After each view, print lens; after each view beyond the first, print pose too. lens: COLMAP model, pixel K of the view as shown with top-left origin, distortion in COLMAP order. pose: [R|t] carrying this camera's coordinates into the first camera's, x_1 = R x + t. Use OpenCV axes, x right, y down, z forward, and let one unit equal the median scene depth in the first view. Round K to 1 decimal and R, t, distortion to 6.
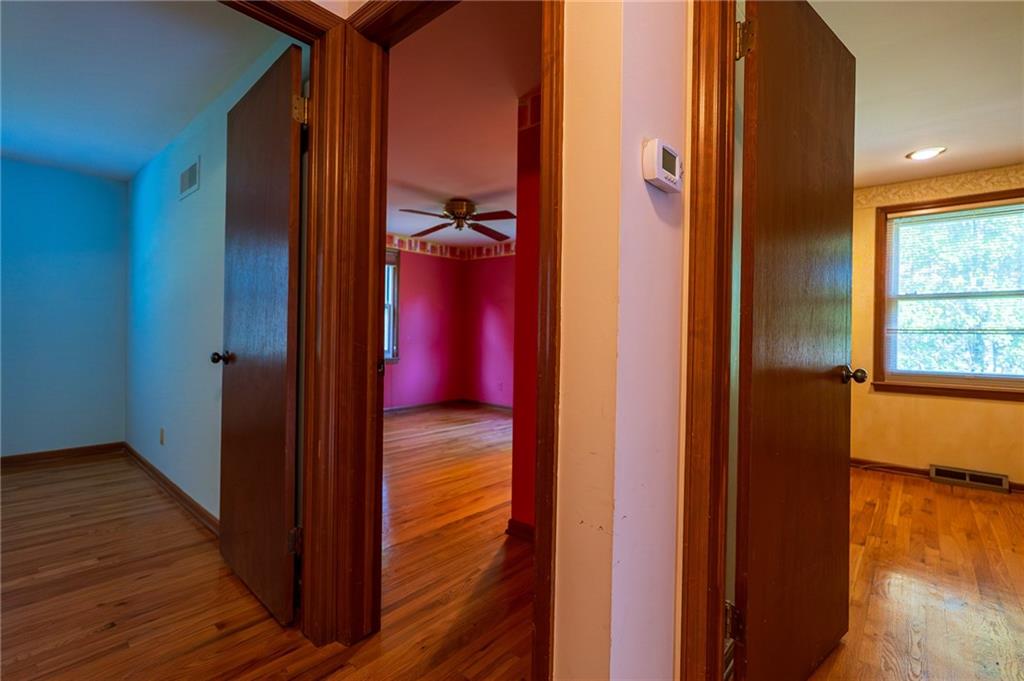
lens RADIAL K [[470.8, 0, 510.6], [0, 470.8, 336.5], [0, 0, 1]] dist [-0.000799, -0.000692]
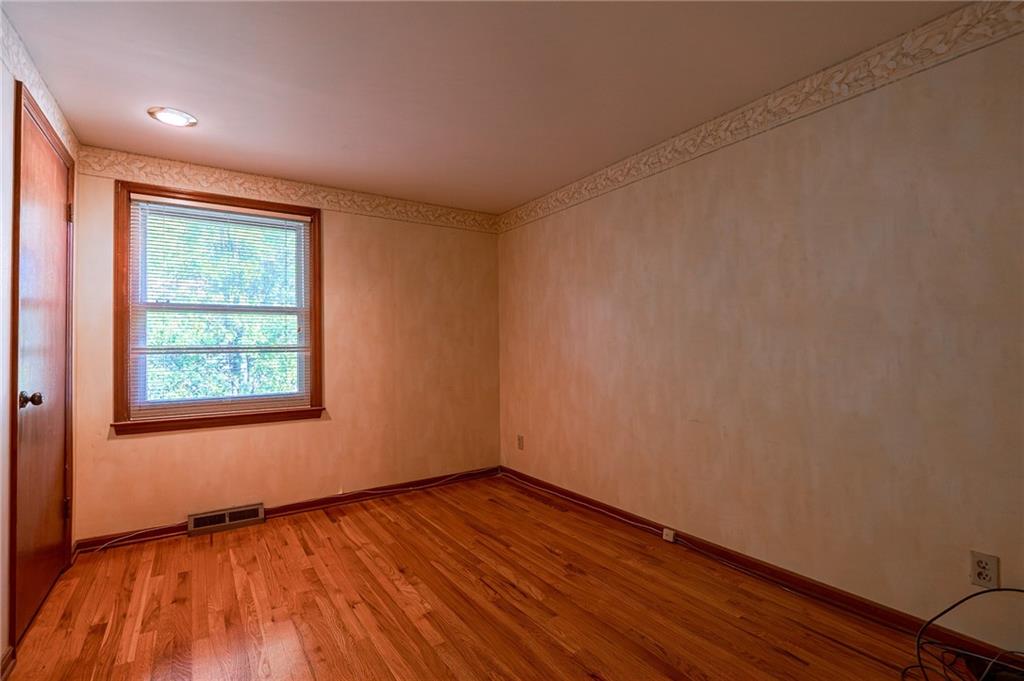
lens RADIAL K [[470.8, 0, 510.6], [0, 470.8, 336.5], [0, 0, 1]] dist [-0.000799, -0.000692]
pose [[0.257651, 0.003855, 0.966230, 0.241189], [0.021559, 0.999720, -0.009737, -0.014519], [-0.965998, 0.023339, 0.257495, 0.237816]]
